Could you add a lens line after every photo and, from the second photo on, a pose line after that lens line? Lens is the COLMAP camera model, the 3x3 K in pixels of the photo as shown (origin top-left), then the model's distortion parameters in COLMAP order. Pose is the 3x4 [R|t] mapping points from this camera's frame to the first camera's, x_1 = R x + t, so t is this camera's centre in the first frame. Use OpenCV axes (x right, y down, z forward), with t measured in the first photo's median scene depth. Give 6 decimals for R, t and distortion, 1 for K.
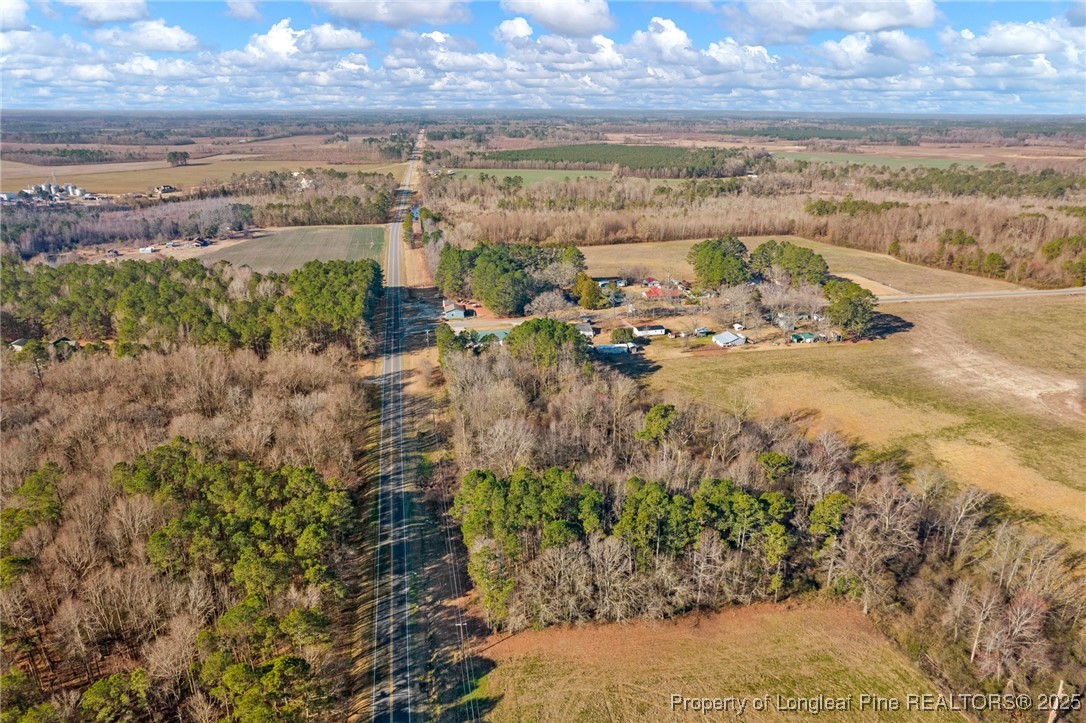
lens RADIAL K [[697.3, 0, 544.5], [0, 697.3, 357.3], [0, 0, 1]] dist [-0.079234, 0.068362]
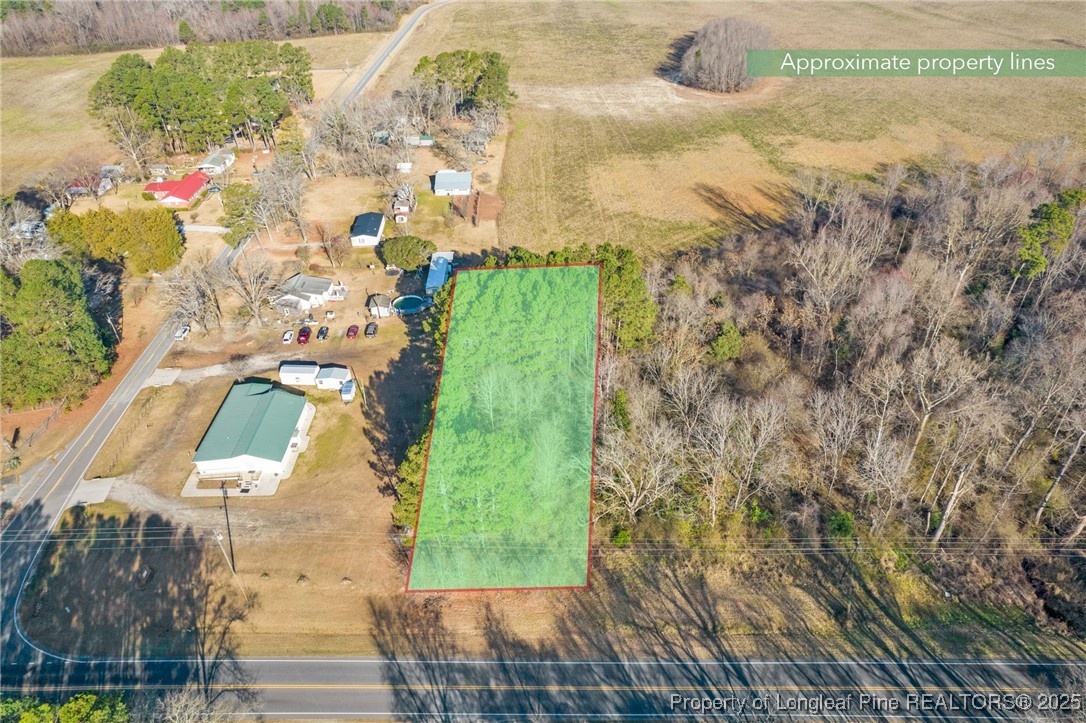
lens RADIAL K [[697.3, 0, 544.5], [0, 697.3, 357.3], [0, 0, 1]] dist [-0.079234, 0.068362]
pose [[0.196003, -0.580004, 0.790682, -0.274983], [0.344407, 0.795671, 0.498288, -0.162090], [-0.918132, 0.174651, 0.355712, 0.630406]]
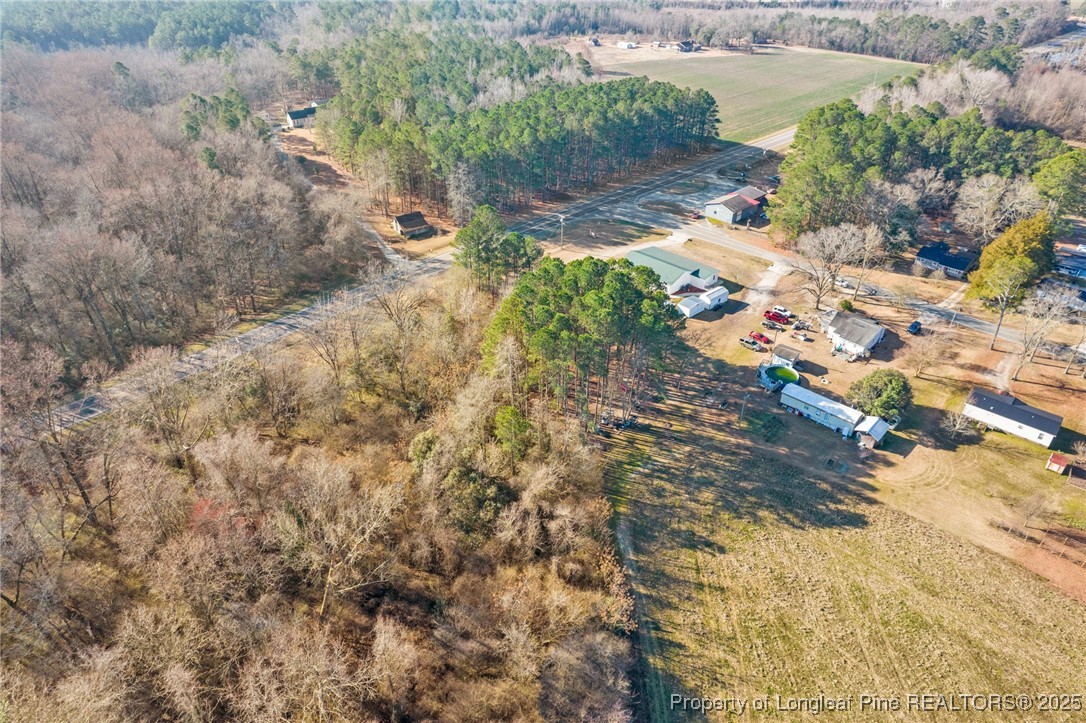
lens RADIAL K [[697.3, 0, 544.5], [0, 697.3, 357.3], [0, 0, 1]] dist [-0.079234, 0.068362]
pose [[0.555019, 0.450075, -0.699561, 0.224962], [-0.287900, 0.892942, 0.346076, -0.106231], [0.780428, 0.009325, 0.625176, 0.532643]]
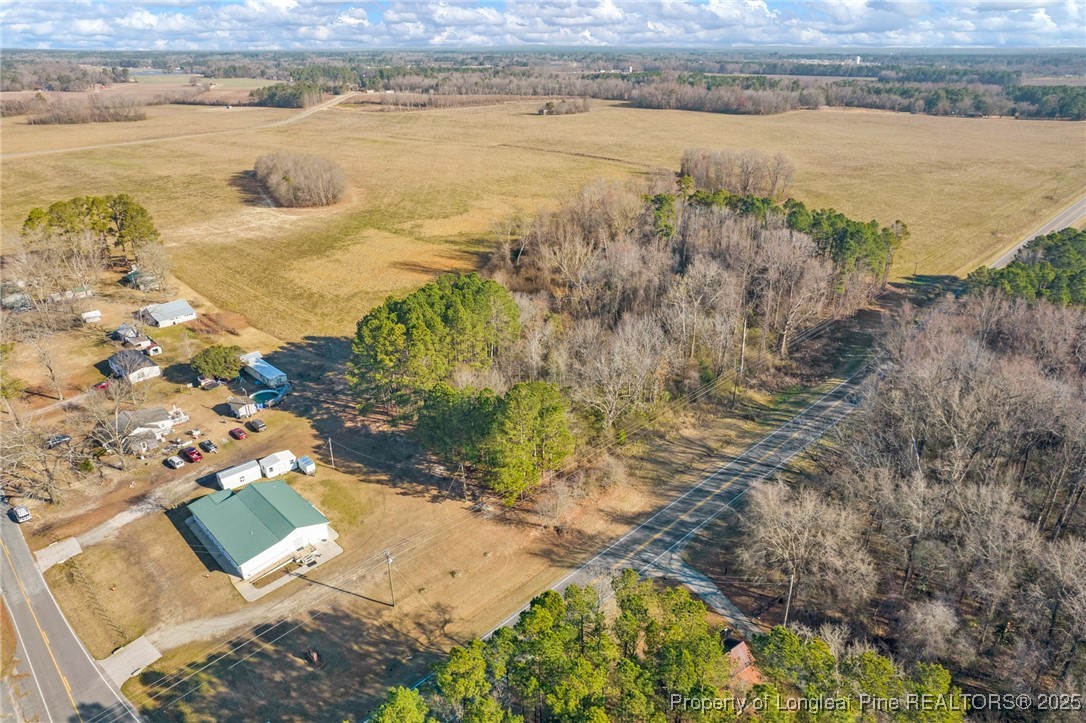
lens RADIAL K [[691.4, 0, 543.0], [0, 691.4, 361.5], [0, 0, 1]] dist [-0.042601, 0.000489]
pose [[-0.549110, -0.353145, 0.757474, -0.331174], [0.288128, 0.770784, 0.568220, -0.206363], [-0.784513, 0.530265, -0.321495, 0.833852]]
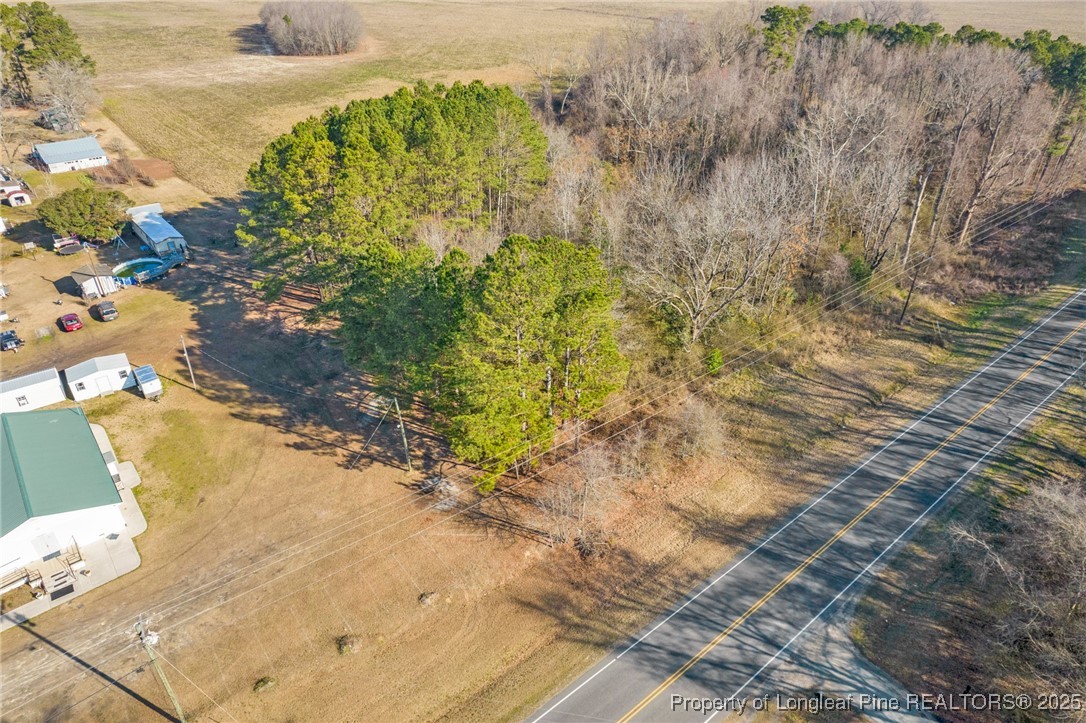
lens RADIAL K [[697.3, 0, 544.5], [0, 697.3, 357.3], [0, 0, 1]] dist [-0.079234, 0.068362]
pose [[-0.471663, -0.467406, 0.747707, -0.222038], [0.295845, 0.714920, 0.633534, -0.102823], [-0.830668, 0.520020, -0.198922, 0.786928]]
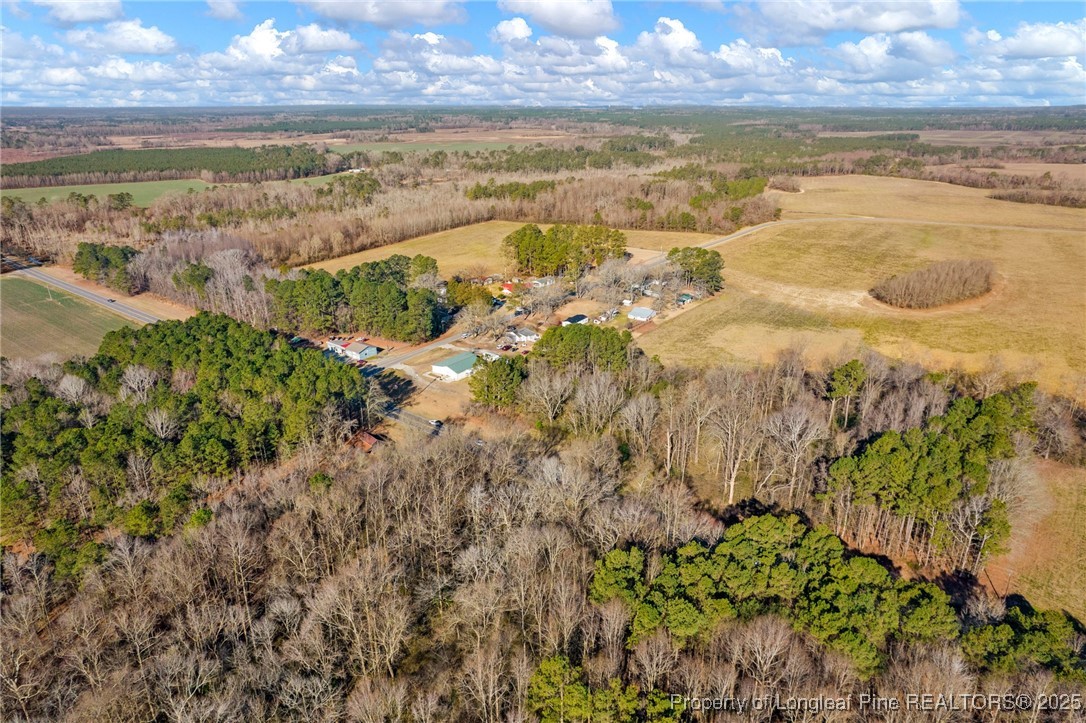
lens RADIAL K [[697.3, 0, 544.5], [0, 697.3, 357.3], [0, 0, 1]] dist [-0.079234, 0.068362]
pose [[0.757023, -0.233087, 0.610398, -0.467103], [0.227706, 0.969754, 0.087908, -0.079030], [-0.612426, 0.072443, 0.787202, 0.205877]]
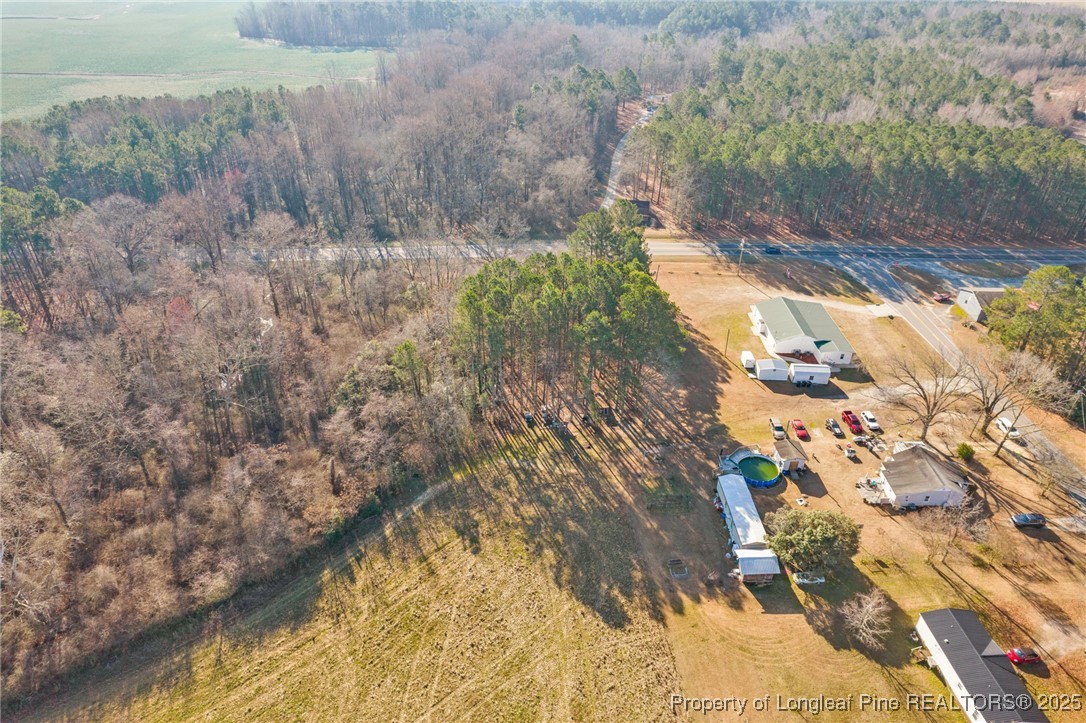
lens RADIAL K [[697.3, 0, 544.5], [0, 697.3, 357.3], [0, 0, 1]] dist [-0.079234, 0.068362]
pose [[-0.193926, 0.529301, -0.825974, 0.283467], [-0.341801, 0.752746, 0.562624, -0.179660], [0.919546, 0.391426, 0.034939, 0.733539]]
